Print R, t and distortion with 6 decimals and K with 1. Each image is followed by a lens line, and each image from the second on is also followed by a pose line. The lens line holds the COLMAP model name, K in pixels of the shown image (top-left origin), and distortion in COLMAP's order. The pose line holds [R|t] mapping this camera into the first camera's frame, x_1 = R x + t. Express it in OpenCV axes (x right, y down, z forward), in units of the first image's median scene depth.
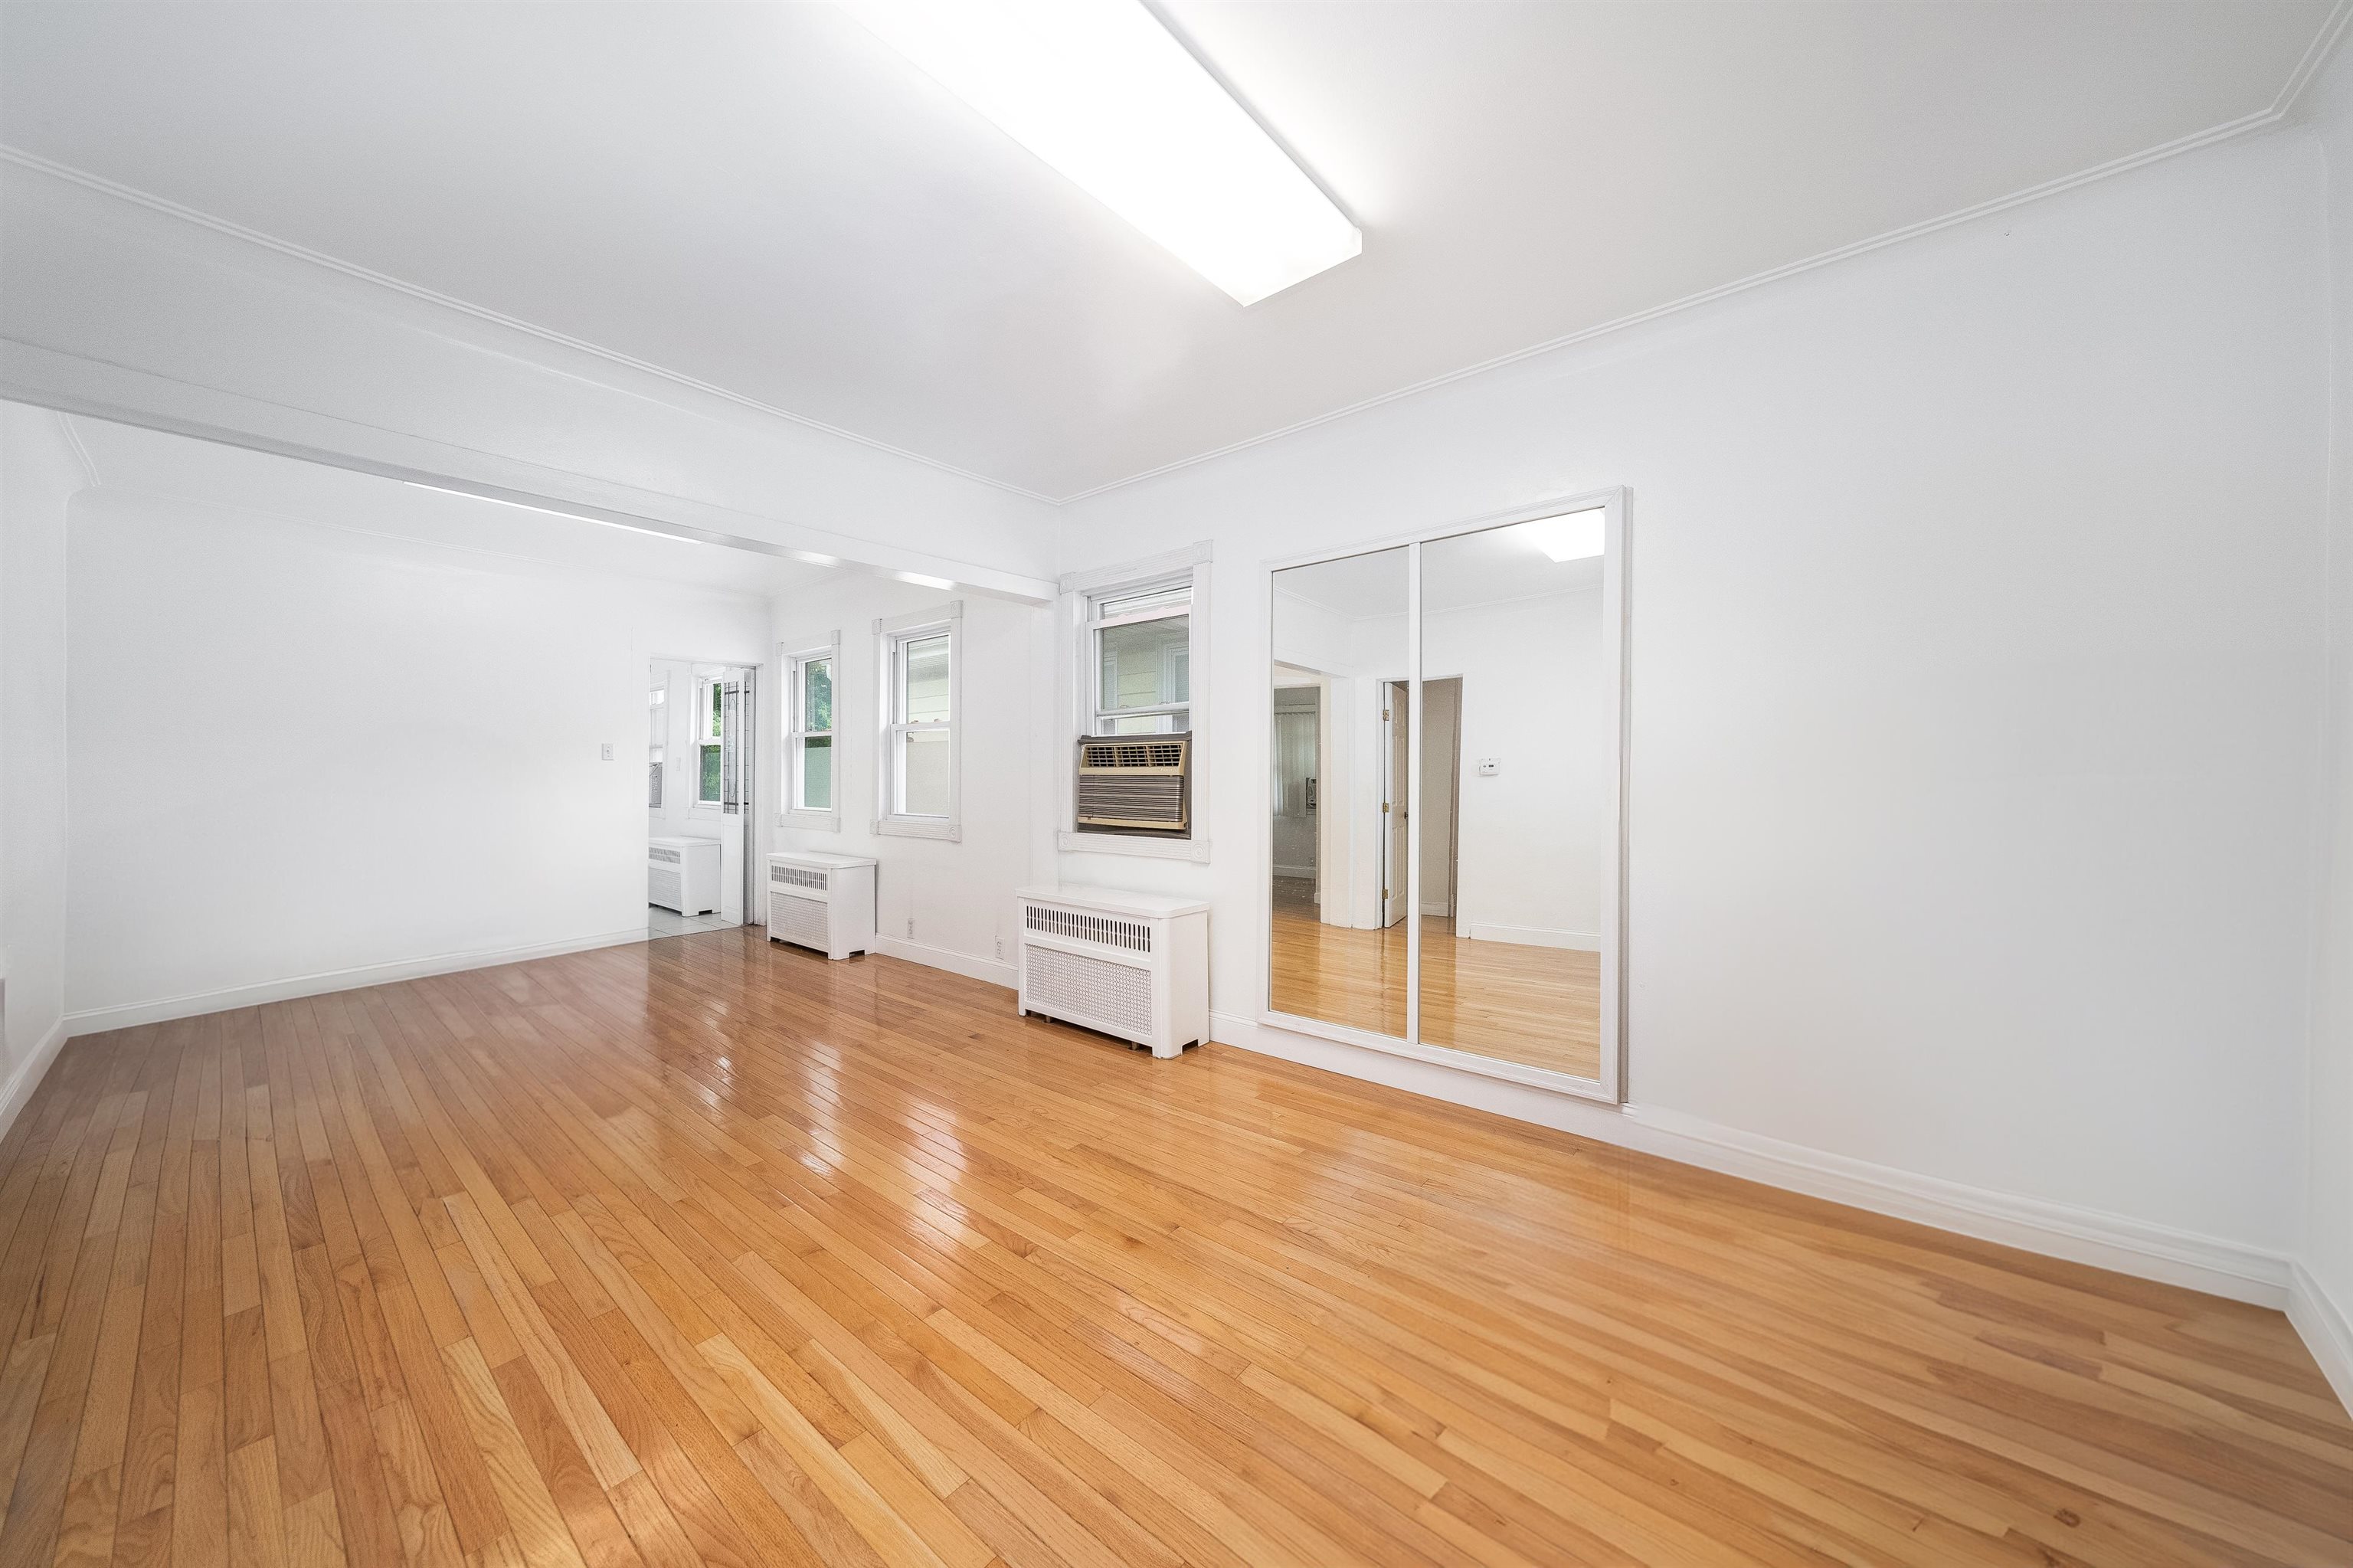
lens RADIAL K [[806.8, 0, 1184.4], [0, 806.8, 795.3], [0, 0, 1]] dist [-0.000467, -0.000004]
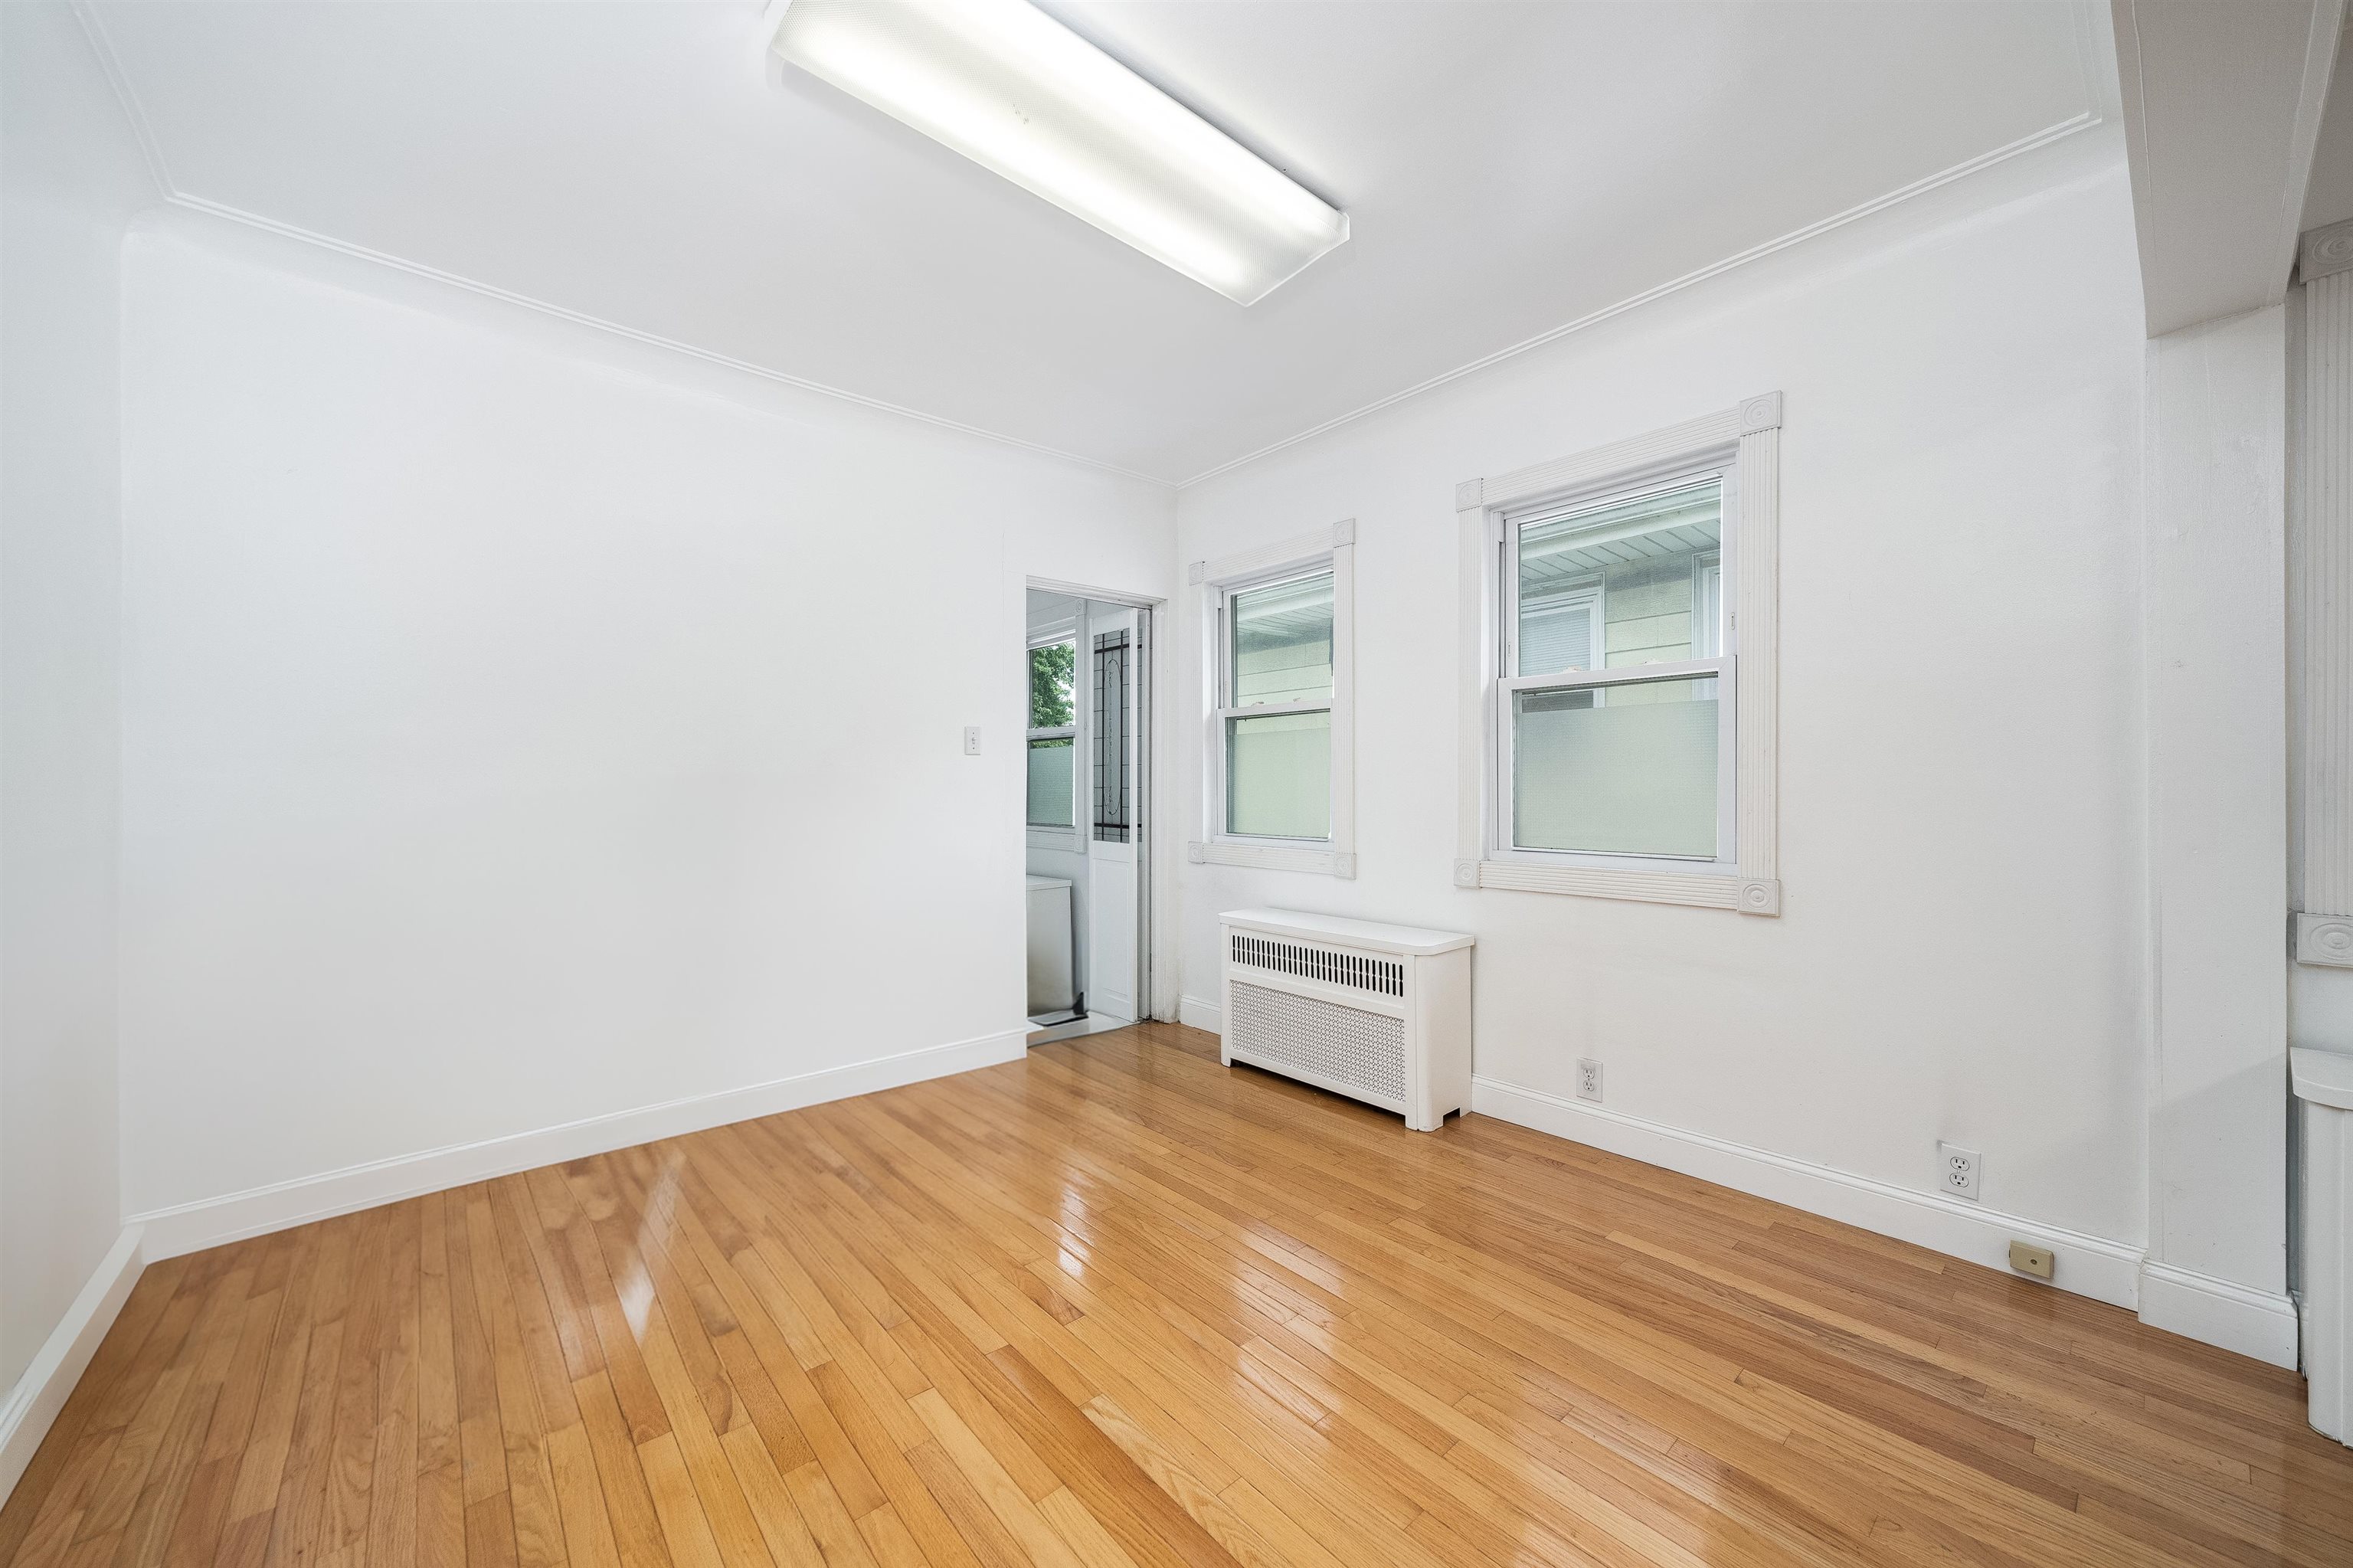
lens RADIAL K [[859.3, 0, 1189.4], [0, 859.3, 786.1], [0, 0, 1]] dist [0.005634, -0.000053]
pose [[0.991173, -0.009749, -0.132219, -0.138781], [0.007331, 0.999797, -0.018766, -0.002571], [0.132376, 0.017631, 0.991043, 0.116638]]
